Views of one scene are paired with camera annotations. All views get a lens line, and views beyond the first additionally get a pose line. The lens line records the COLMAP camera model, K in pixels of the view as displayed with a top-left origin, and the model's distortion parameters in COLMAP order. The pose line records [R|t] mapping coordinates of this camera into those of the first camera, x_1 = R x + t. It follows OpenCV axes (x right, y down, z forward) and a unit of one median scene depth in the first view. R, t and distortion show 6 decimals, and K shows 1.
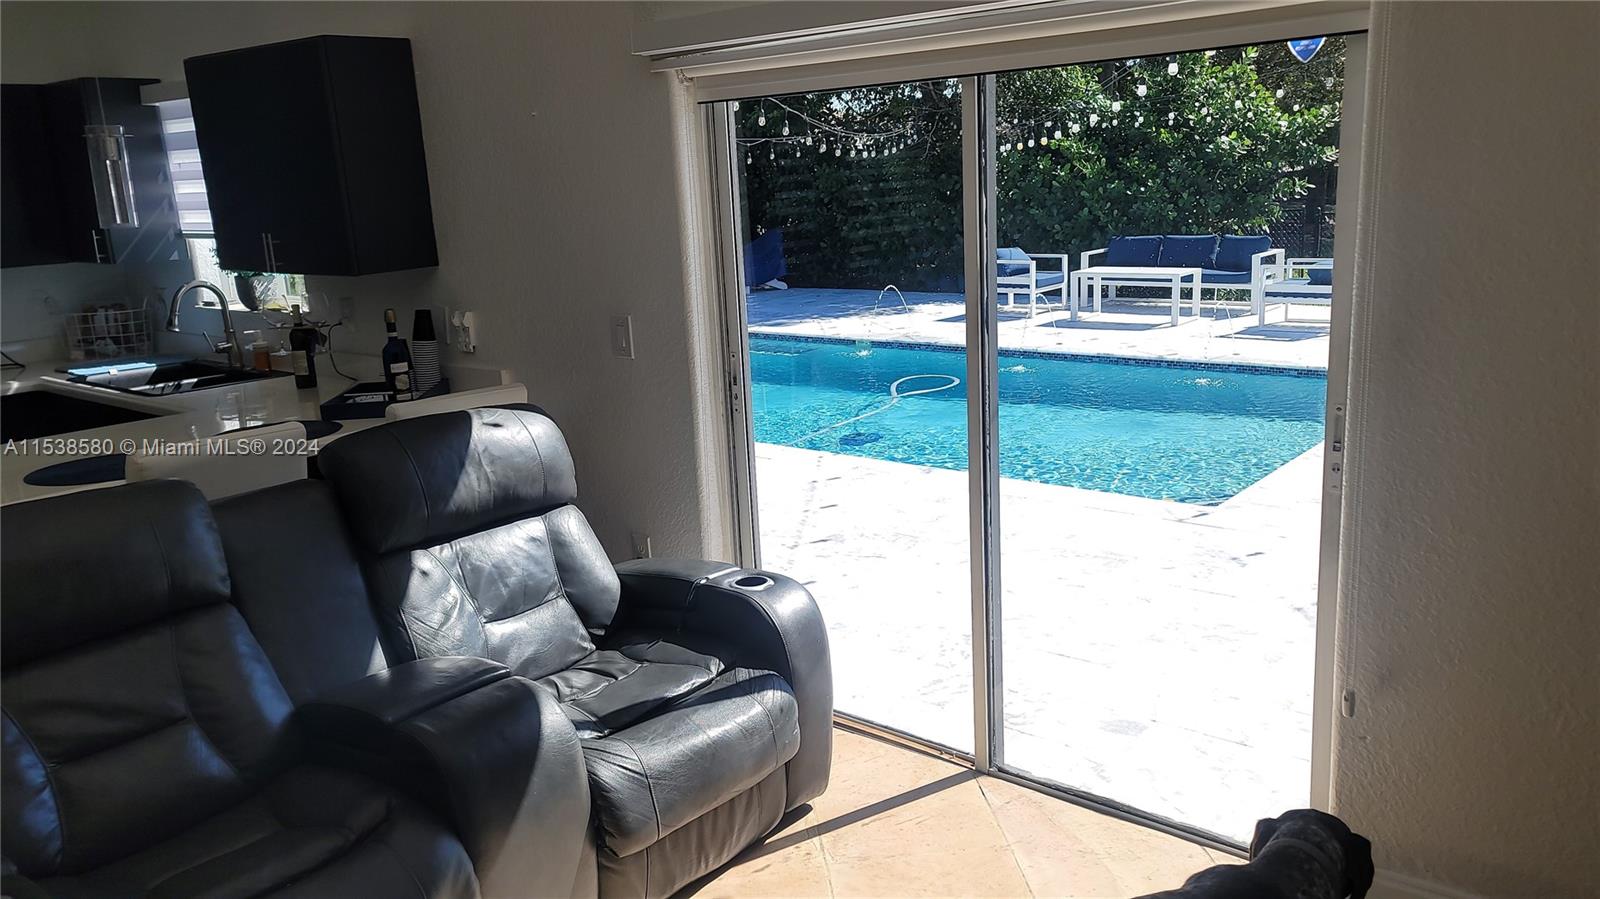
lens RADIAL K [[1218.4, 0, 789.5], [0, 1218.4, 471.5], [0, 0, 1]] dist [0.051562, -0.001928]
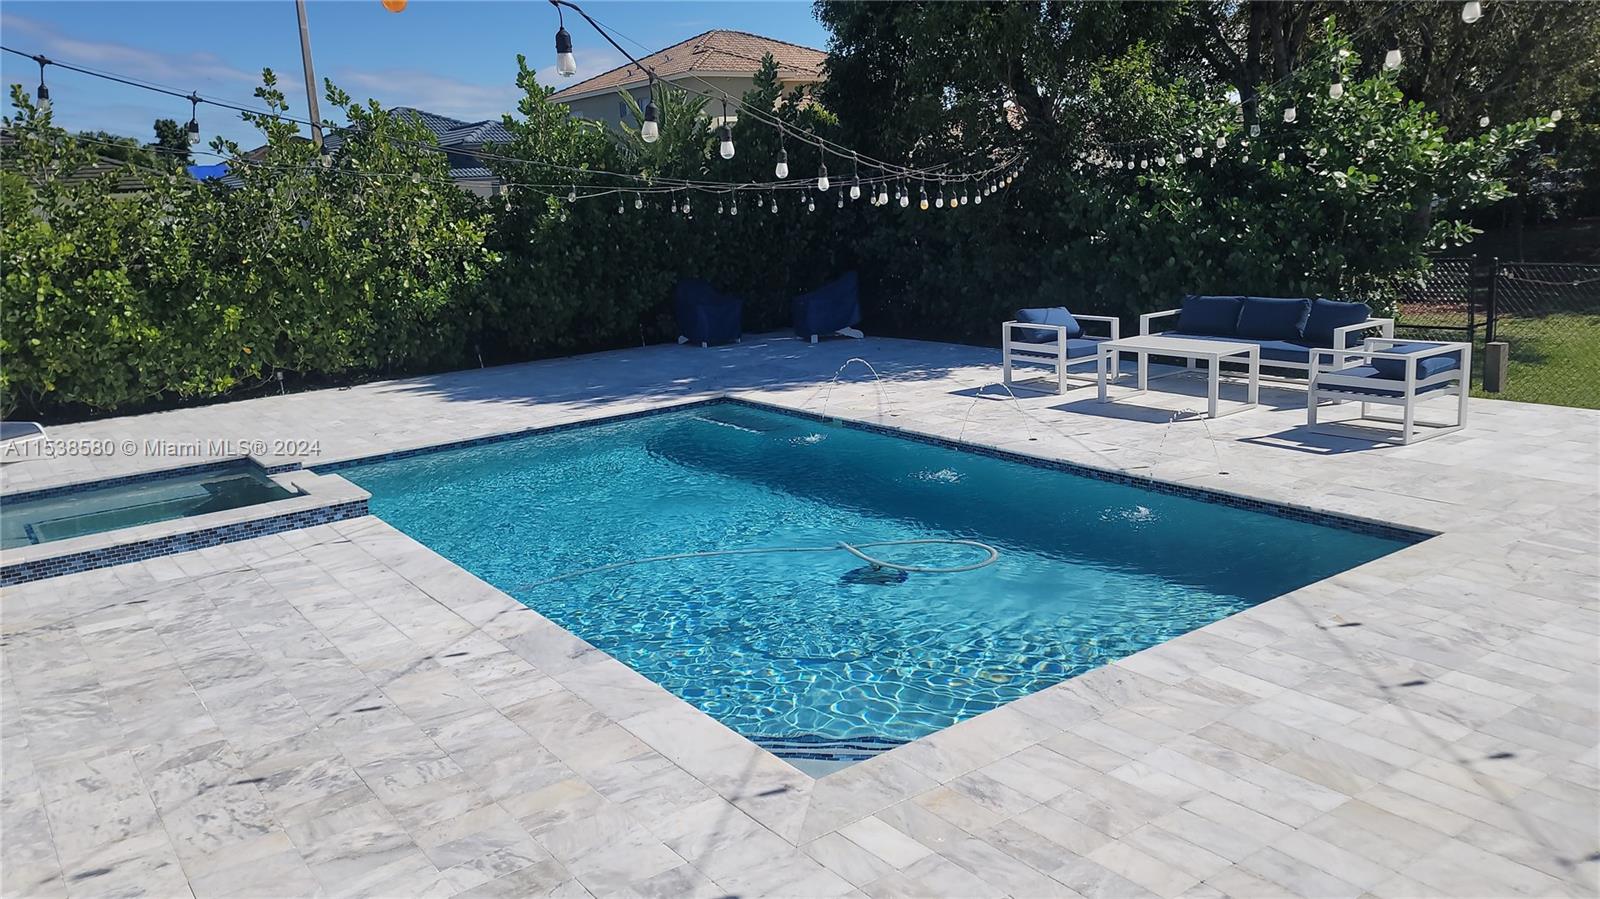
lens RADIAL K [[1218.4, 0, 789.5], [0, 1218.4, 471.5], [0, 0, 1]] dist [0.051562, -0.001928]
pose [[0.968916, 0.051555, -0.241958, 0.215948], [-0.051947, 0.998638, 0.004767, -0.064455], [0.241874, 0.007950, 0.970275, 0.136495]]
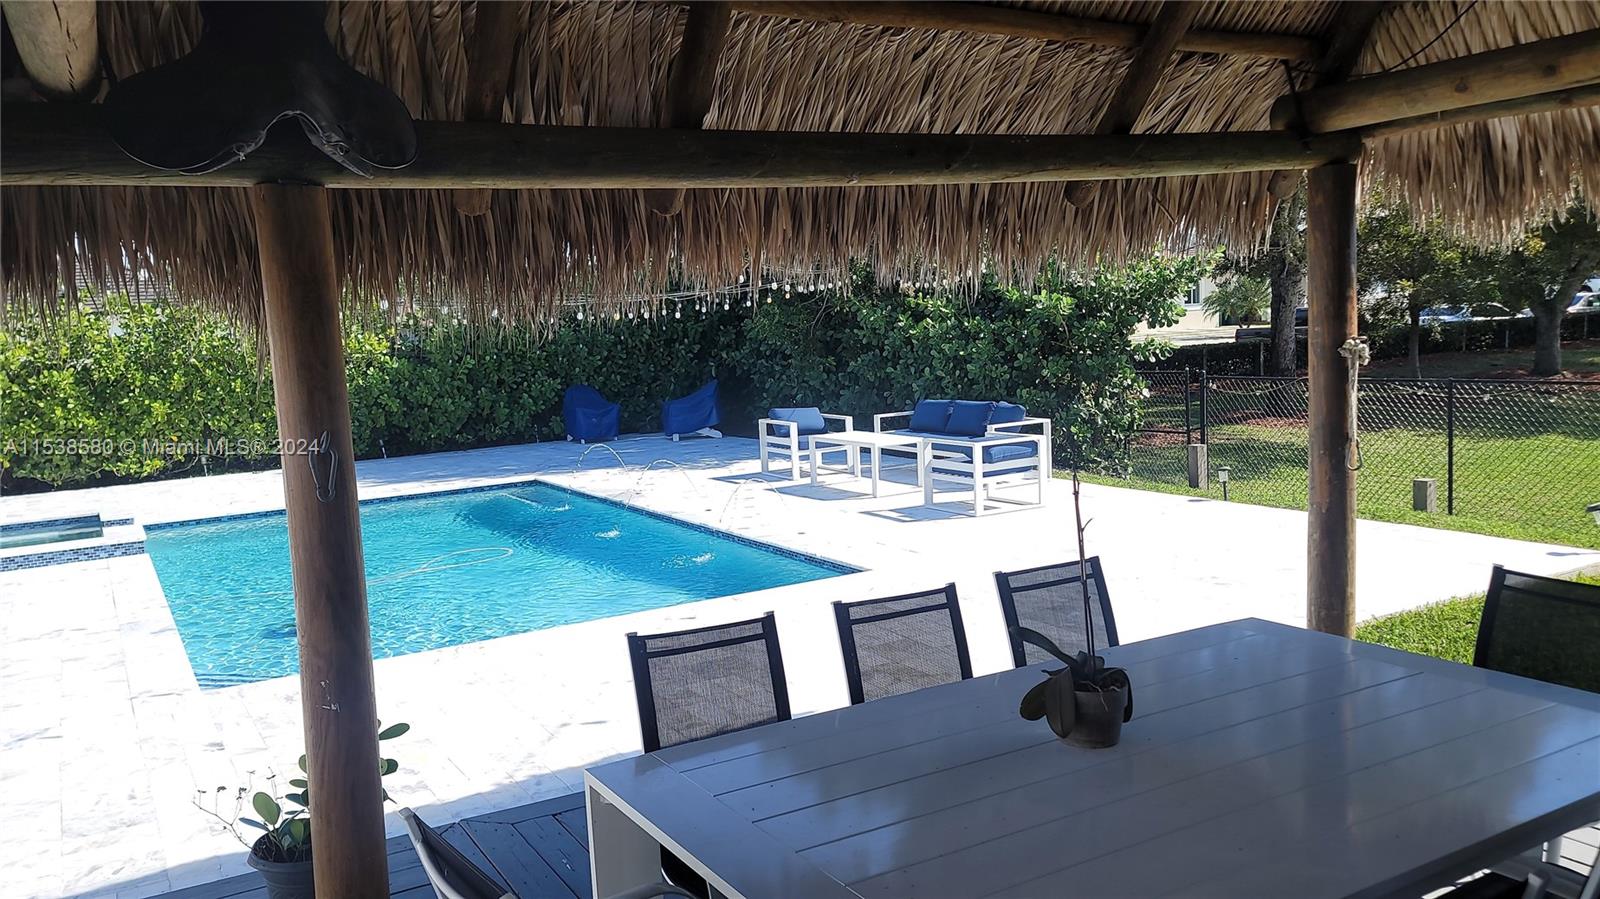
lens RADIAL K [[1218.4, 0, 789.5], [0, 1218.4, 471.5], [0, 0, 1]] dist [0.051562, -0.001928]
pose [[0.939028, 0.043082, -0.341131, 0.510741], [-0.078248, 0.992863, -0.090003, -0.042180], [0.334818, 0.111208, 0.935697, 0.079389]]
